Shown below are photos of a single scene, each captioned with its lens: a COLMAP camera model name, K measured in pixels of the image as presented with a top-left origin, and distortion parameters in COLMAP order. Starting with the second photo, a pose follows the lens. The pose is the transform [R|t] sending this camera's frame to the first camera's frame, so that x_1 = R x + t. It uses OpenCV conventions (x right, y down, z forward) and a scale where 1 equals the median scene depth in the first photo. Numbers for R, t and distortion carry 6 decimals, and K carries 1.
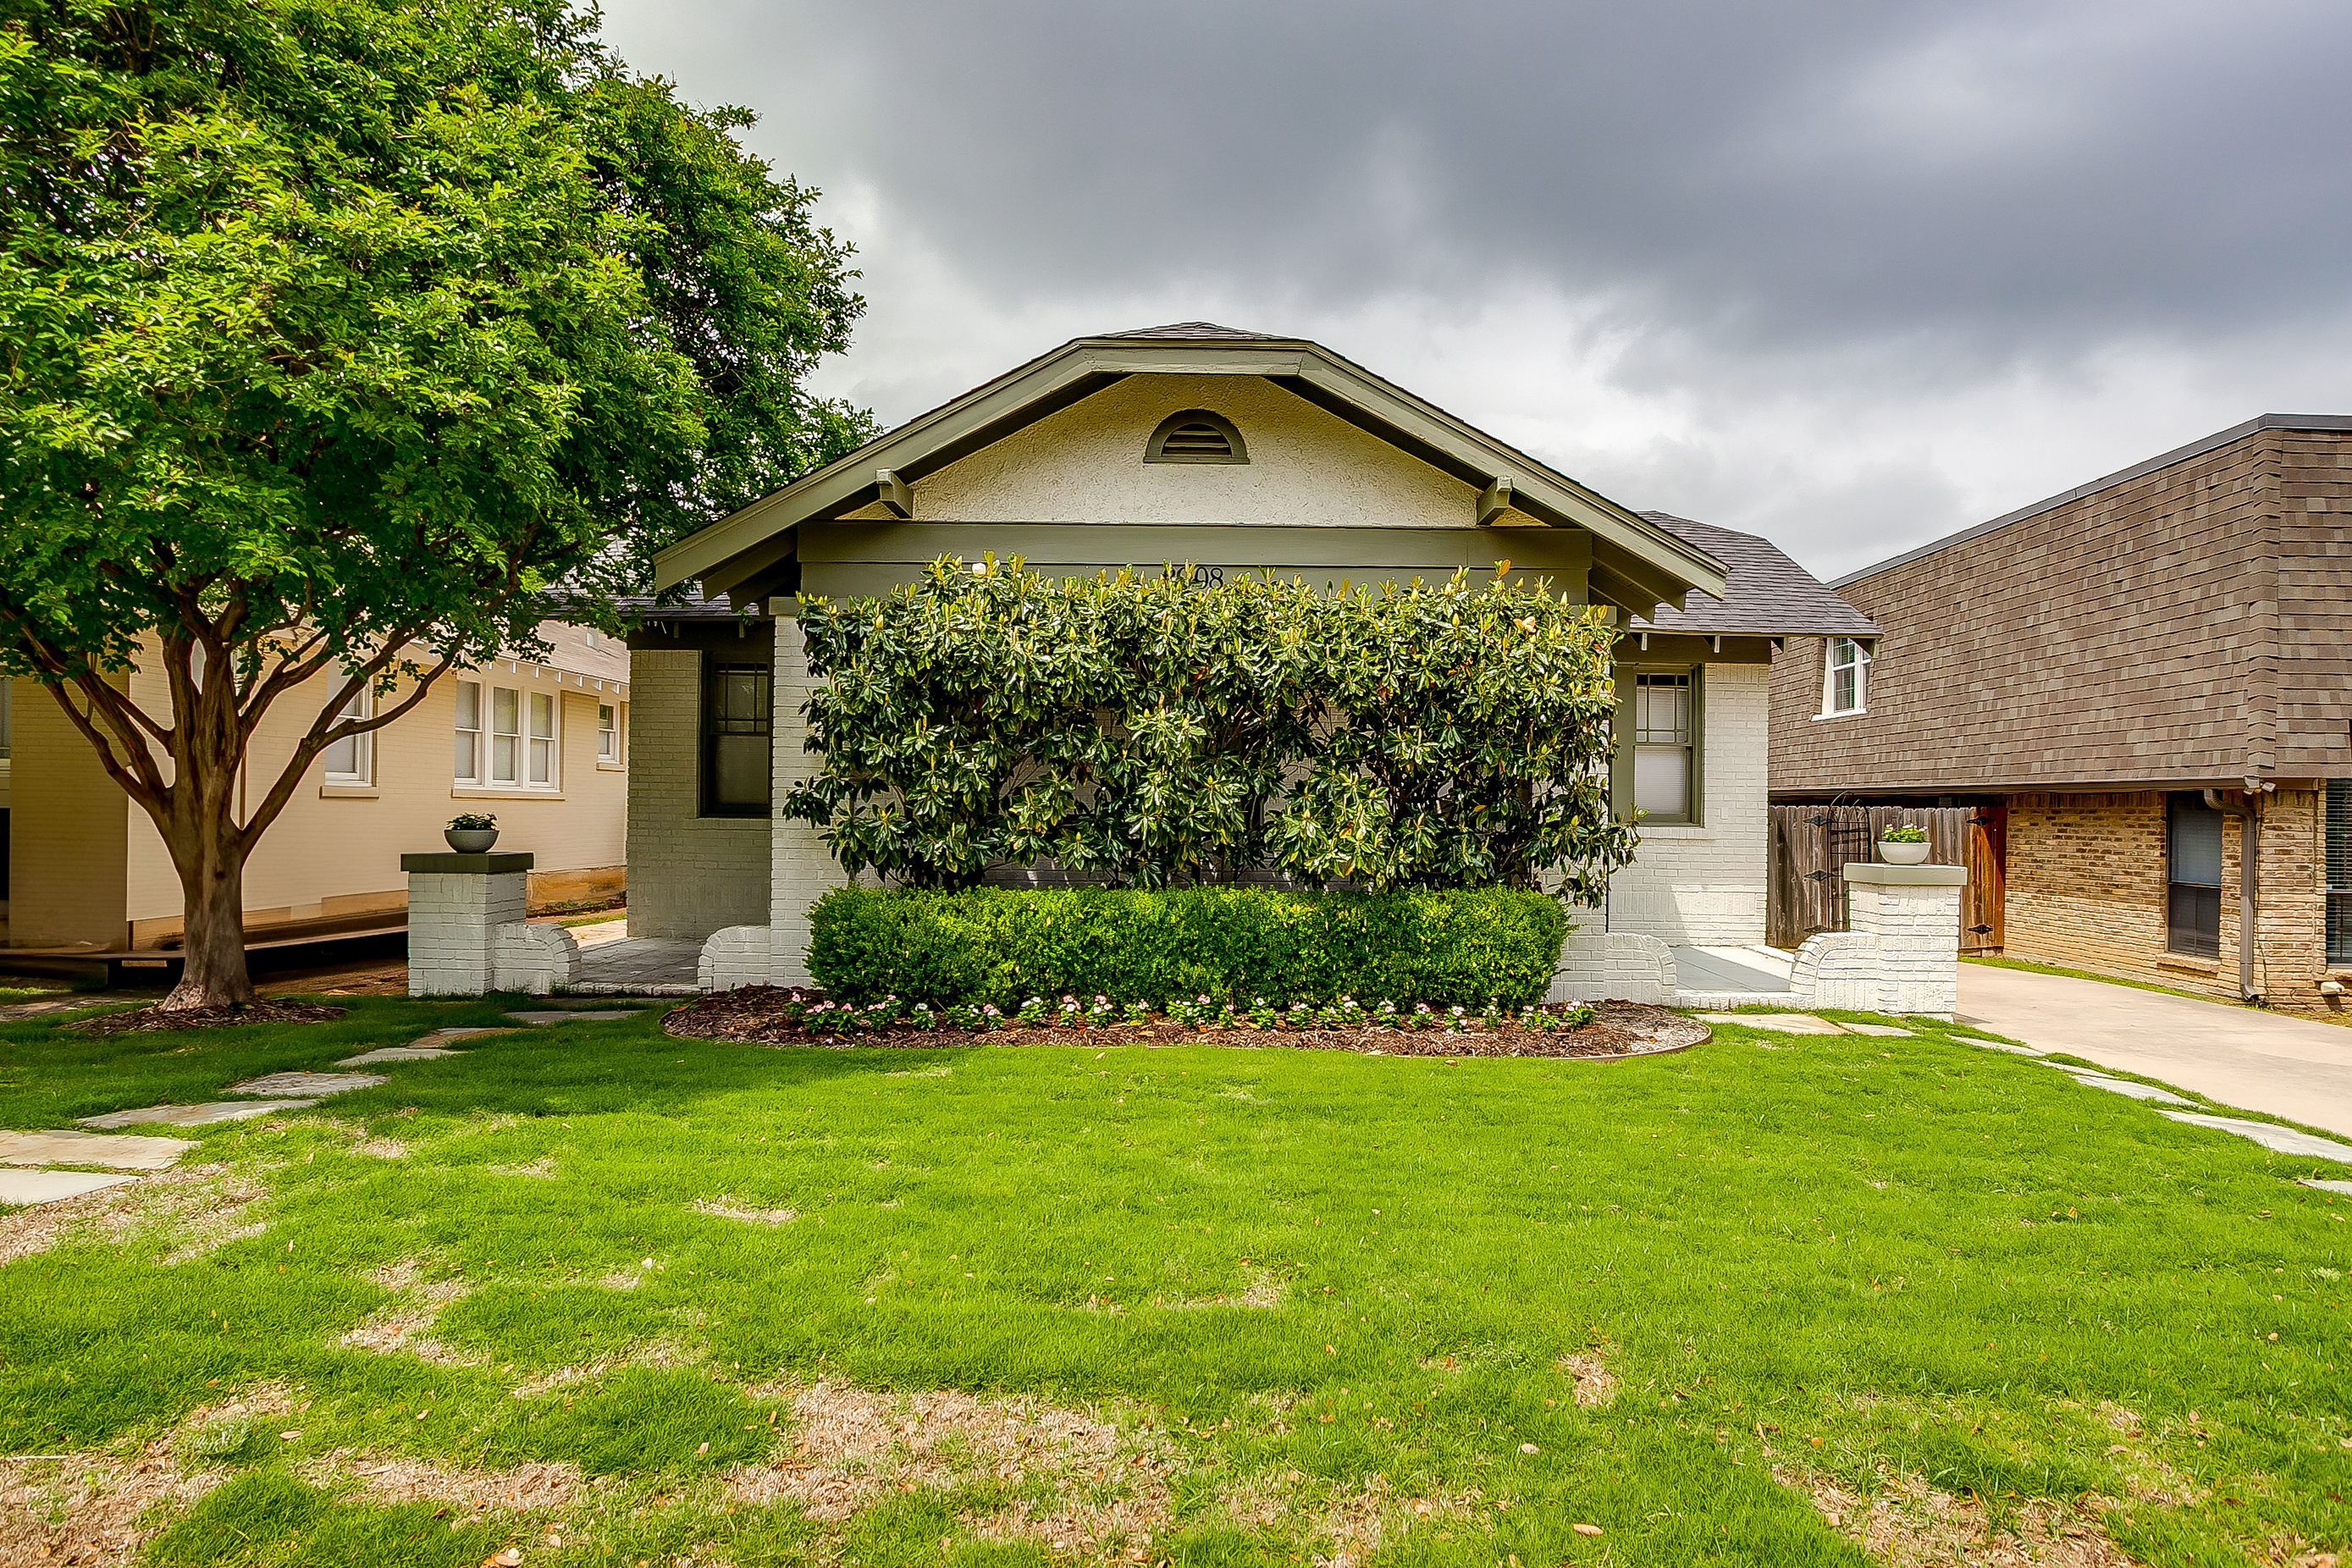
lens RADIAL K [[1261.1, 0, 1180.5], [0, 1261.1, 810.8], [0, 0, 1]] dist [-0.058655, 0.033184]
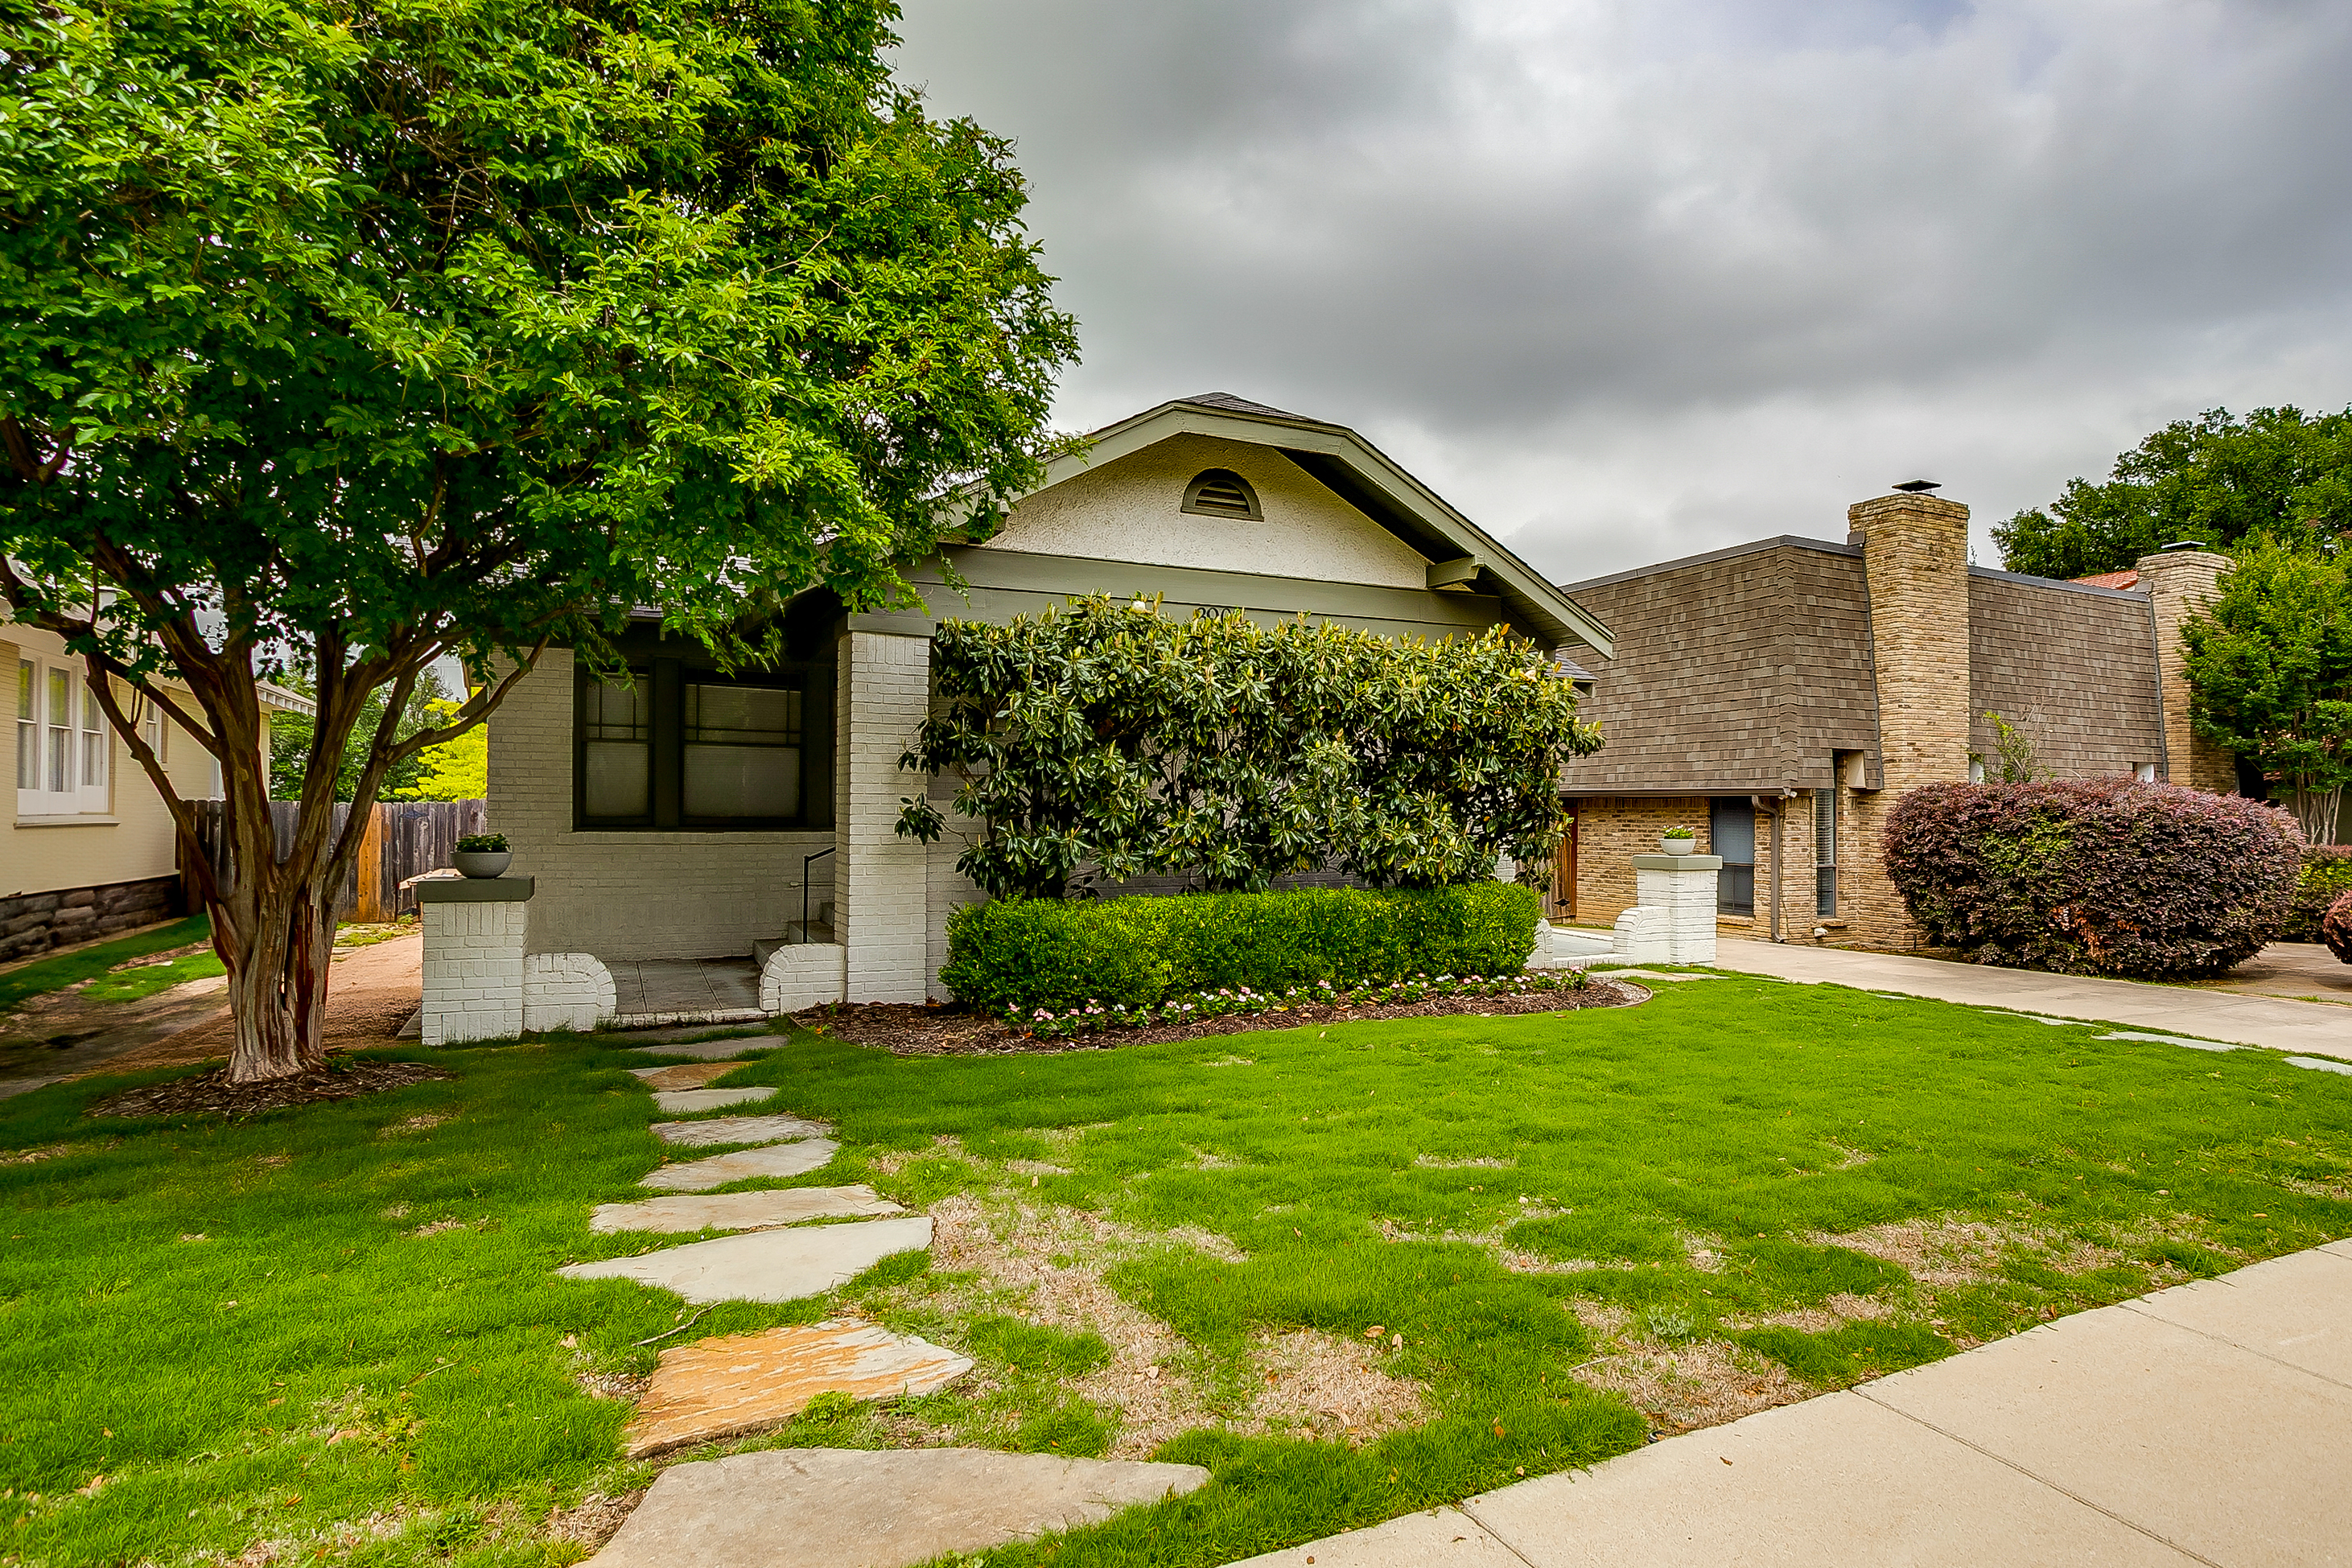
lens RADIAL K [[1232.8, 0, 1176.5], [0, 1232.8, 794.1], [0, 0, 1]] dist [-0.051324, -0.000617]
pose [[0.910250, -0.002288, 0.414053, -0.485113], [0.006981, 0.999927, -0.009821, -0.014644], [-0.414001, 0.011830, 0.910200, 0.005226]]
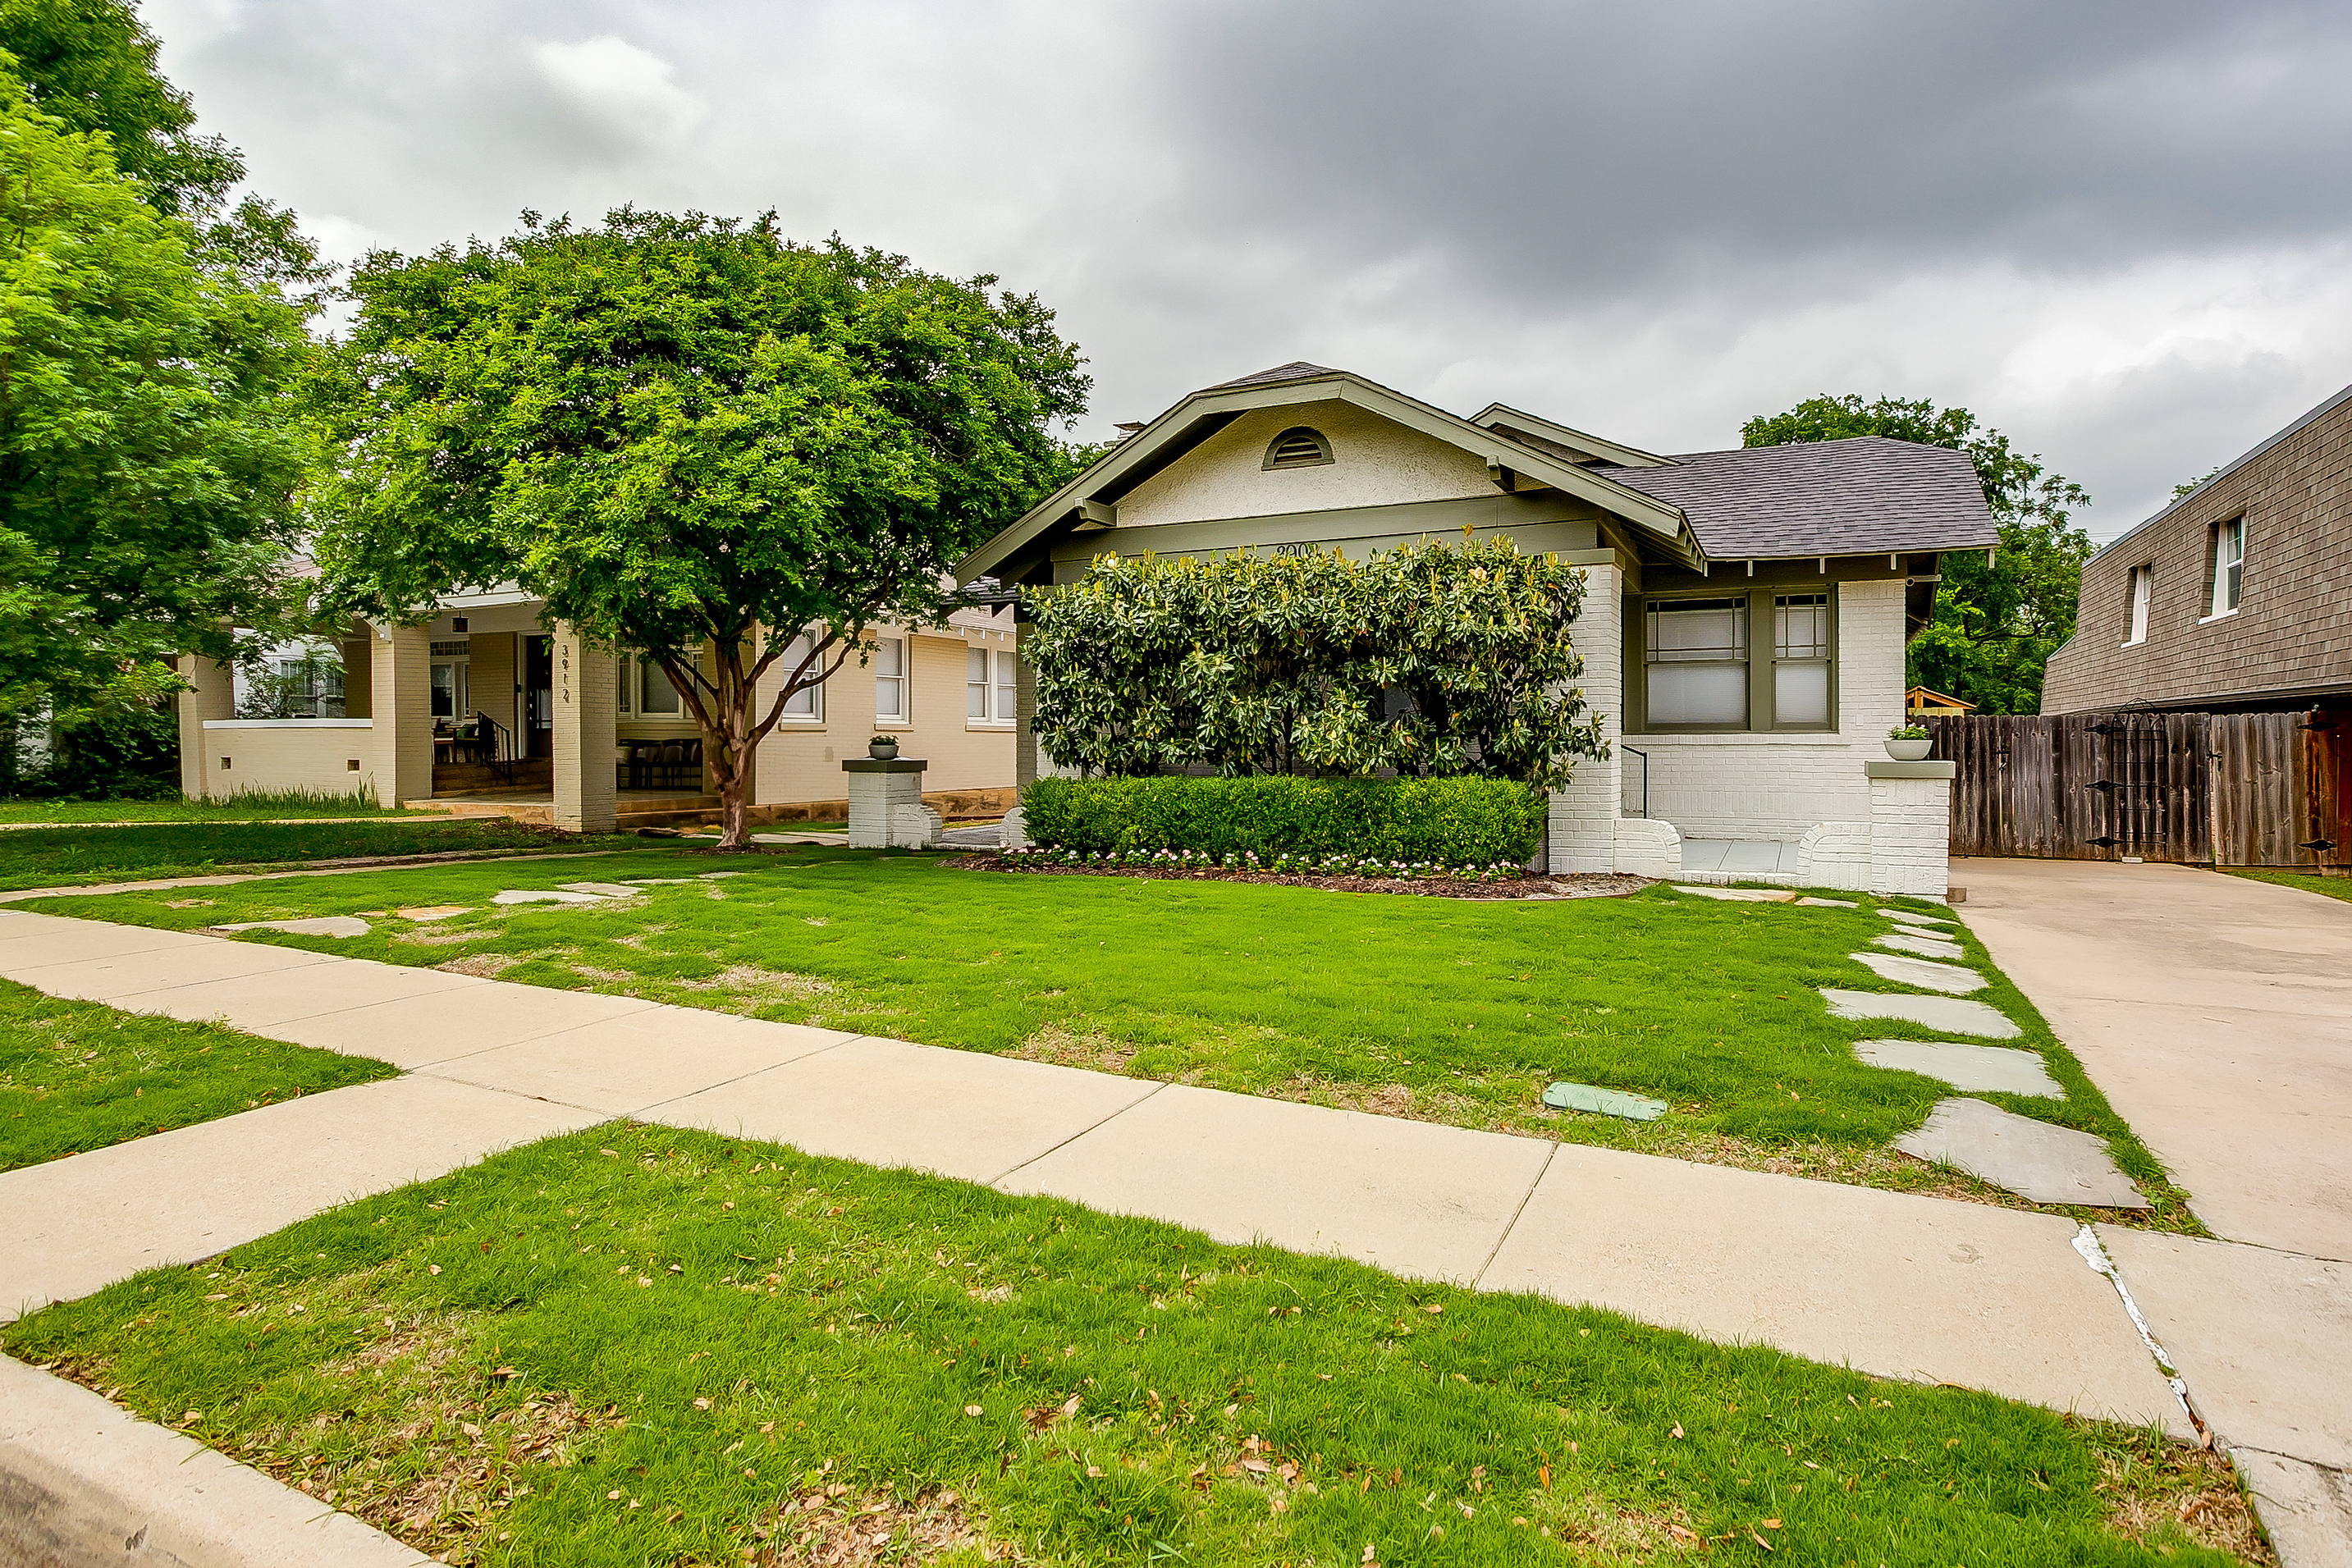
lens RADIAL K [[1133.8, 0, 1164.9], [0, 1133.8, 742.2], [0, 0, 1]] dist [-0.054403, 0.027082]
pose [[0.907279, -0.011974, -0.420358, 0.390434], [0.011697, 0.999926, -0.003236, 0.022464], [0.420366, -0.001981, 0.907353, -0.166442]]
